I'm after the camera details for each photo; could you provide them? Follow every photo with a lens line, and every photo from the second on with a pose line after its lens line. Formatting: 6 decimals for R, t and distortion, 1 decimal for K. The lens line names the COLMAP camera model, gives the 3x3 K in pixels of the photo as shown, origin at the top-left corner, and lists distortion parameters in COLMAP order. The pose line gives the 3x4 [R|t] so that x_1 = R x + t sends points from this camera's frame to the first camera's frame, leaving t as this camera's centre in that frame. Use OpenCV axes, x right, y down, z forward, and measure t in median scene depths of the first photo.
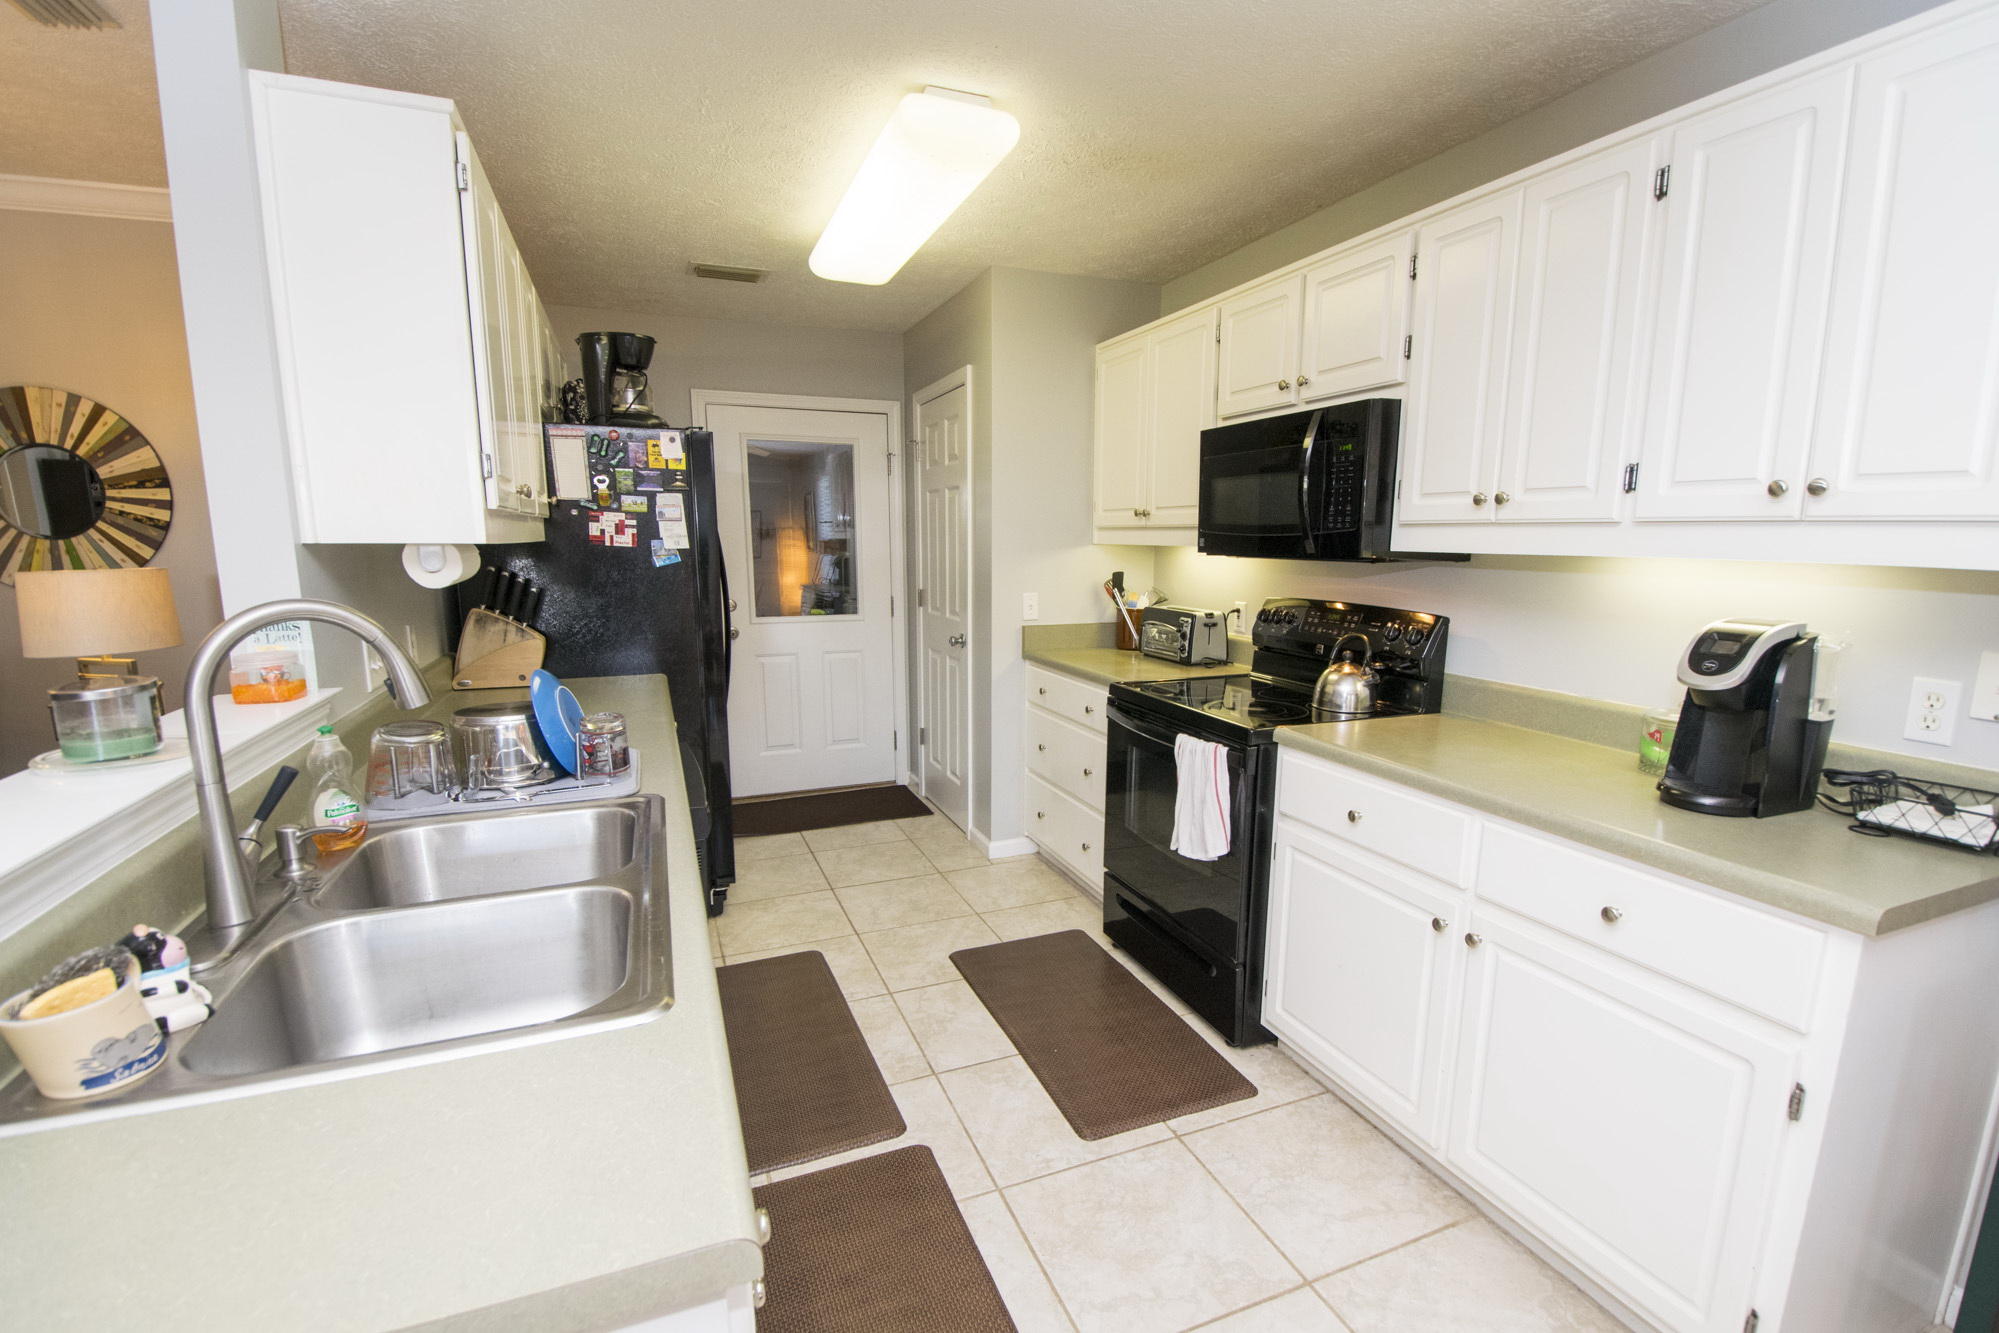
lens RADIAL K [[896.2, 0, 1013.1], [0, 896.2, 683.4], [0, 0, 1]] dist [-0.002864, -0.002904]
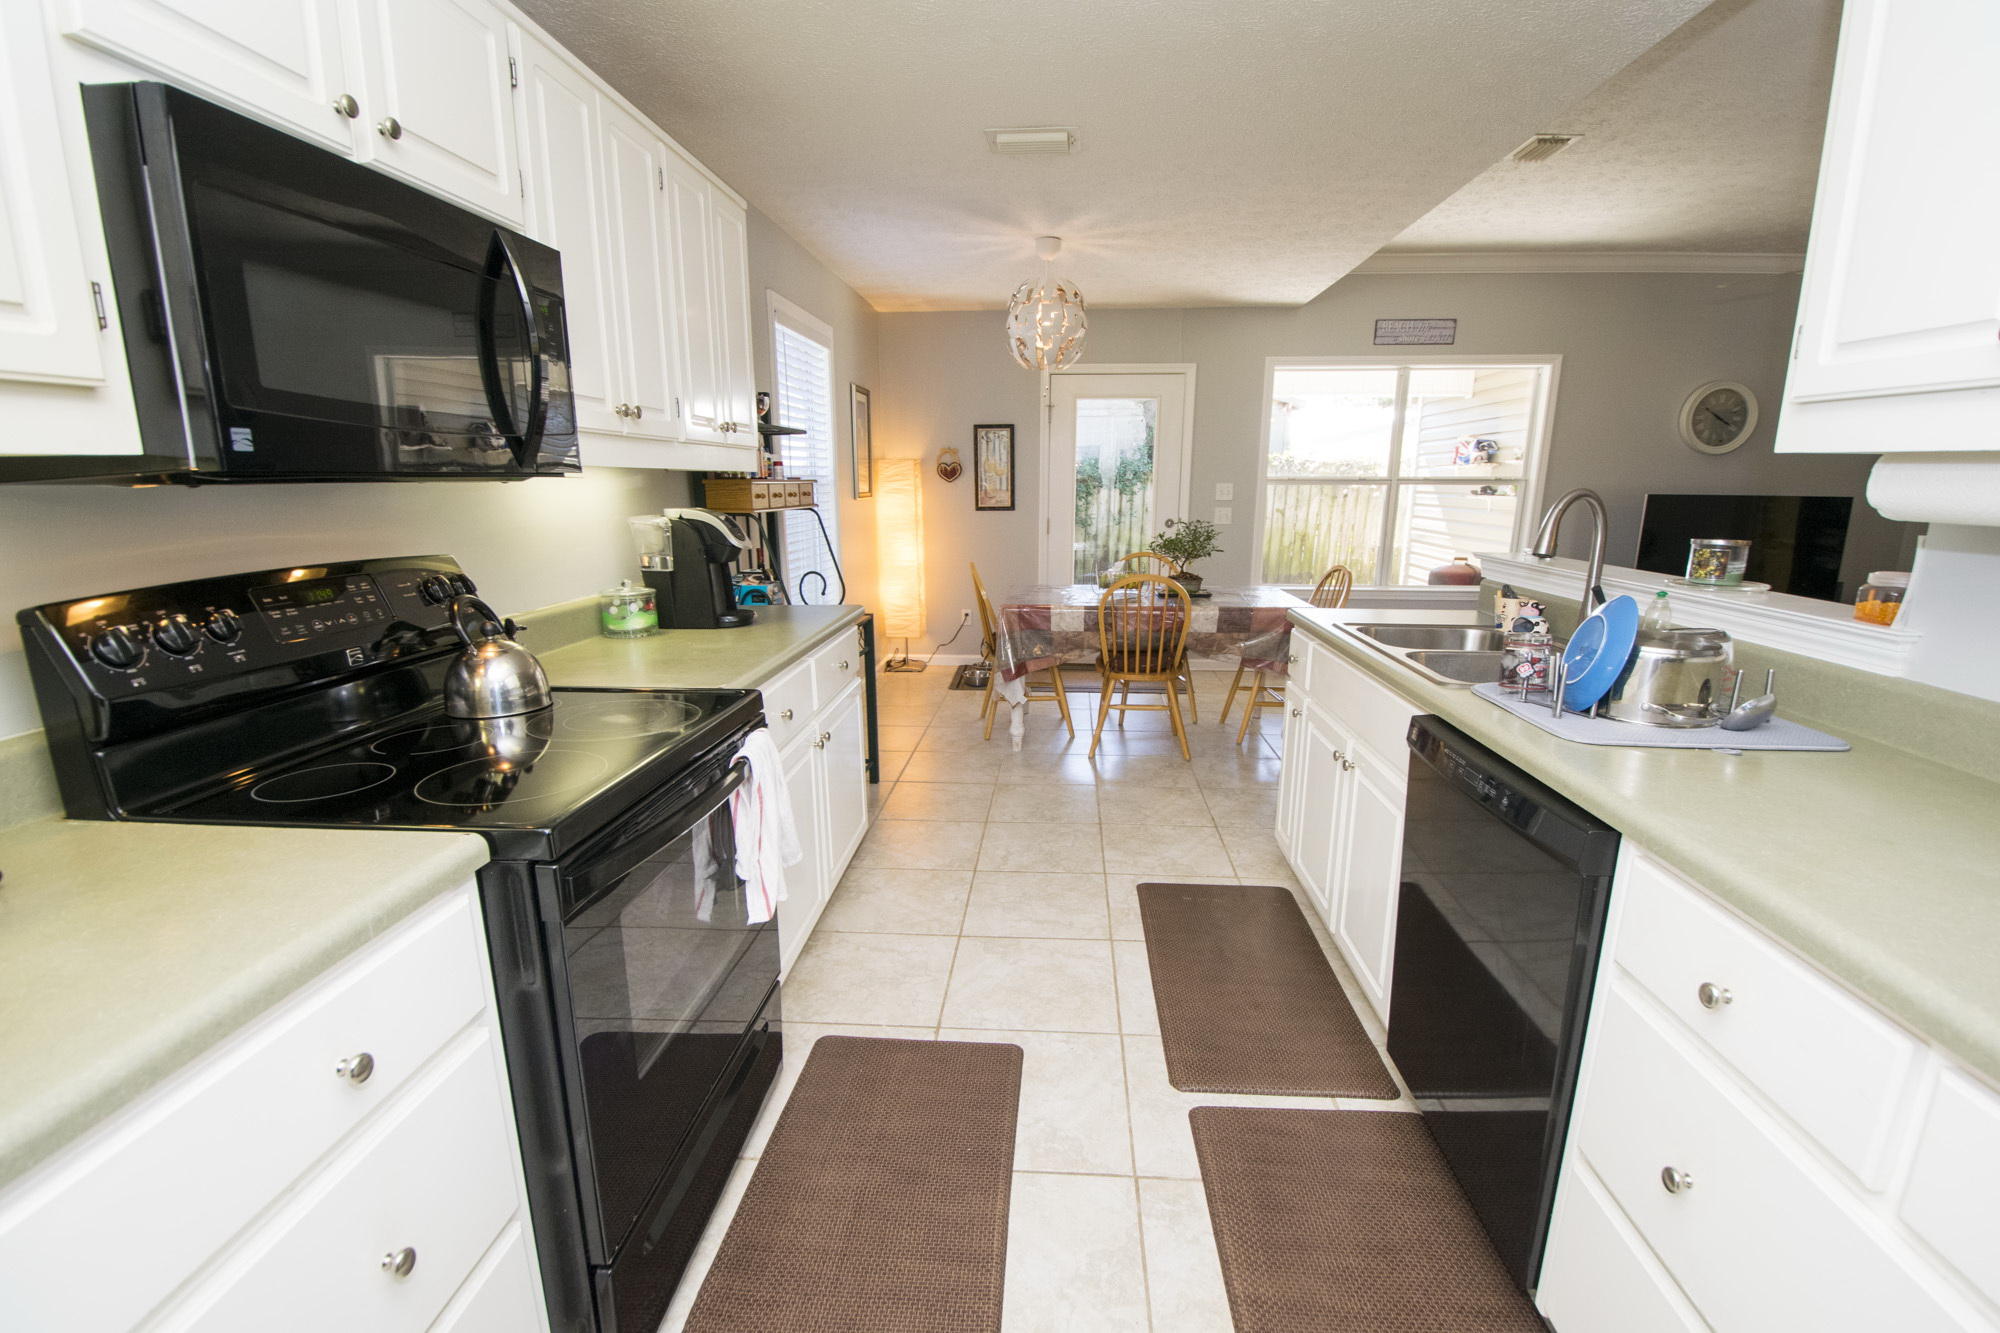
lens RADIAL K [[896.6, 0, 1003.3], [0, 896.6, 674.6], [0, 0, 1]] dist [-0.002864, -0.002904]
pose [[-0.891374, -0.100250, 0.442043, -0.234841], [0.072932, 0.930807, 0.358162, -0.190263], [-0.447363, 0.351495, -0.822385, 1.275948]]
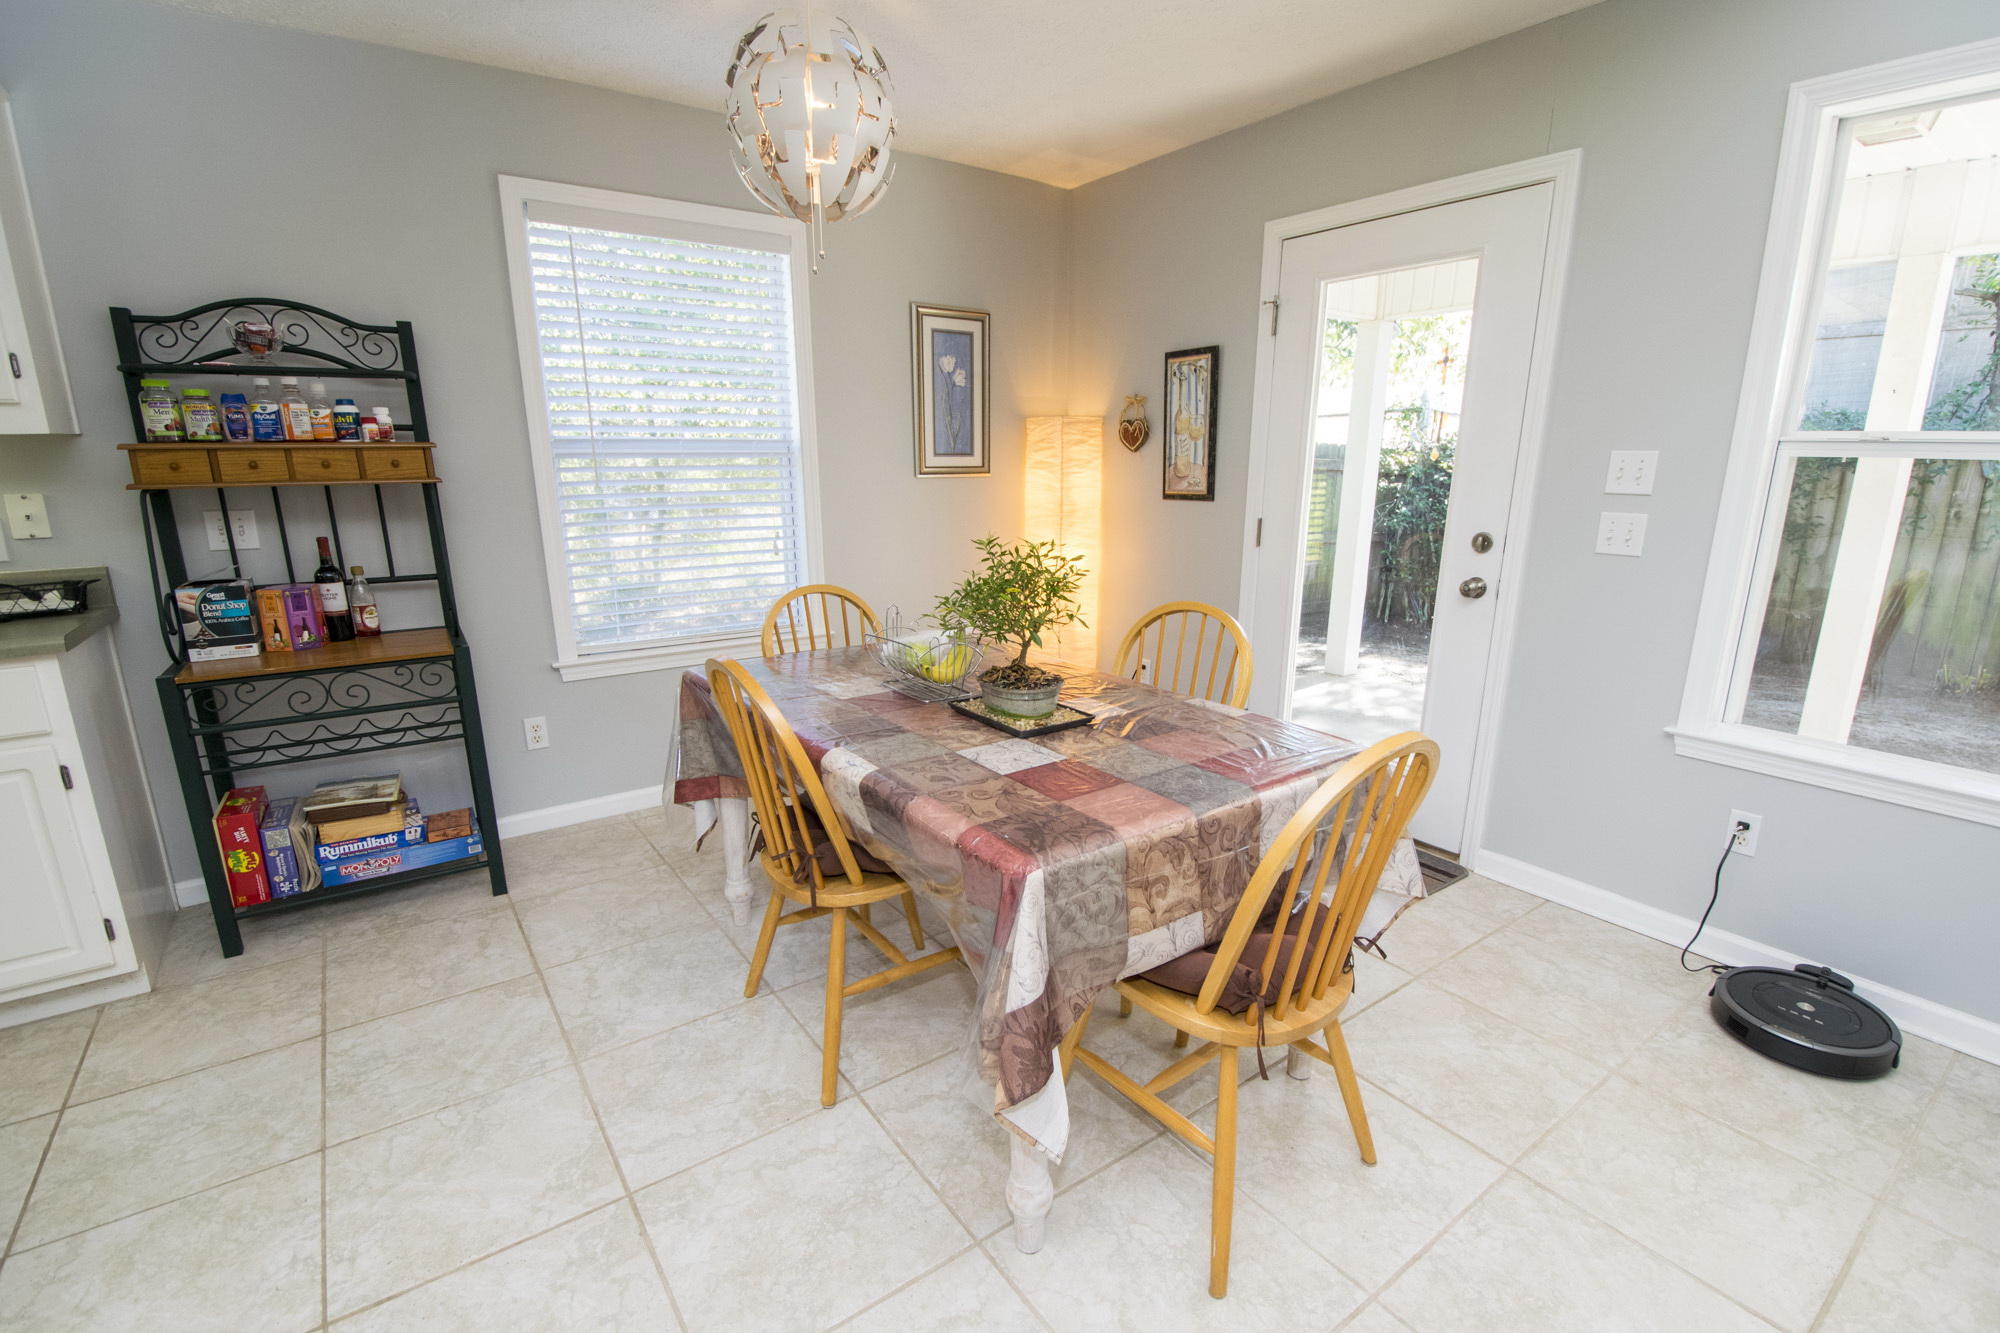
lens RADIAL K [[896.6, 0, 984.5], [0, 896.6, 687.4], [0, 0, 1]] dist [-0.002864, -0.002904]
pose [[-0.226829, -0.245499, 0.942486, -0.416267], [0.169434, 0.943006, 0.286412, 0.063987], [-0.959083, 0.224655, -0.172305, -0.141959]]
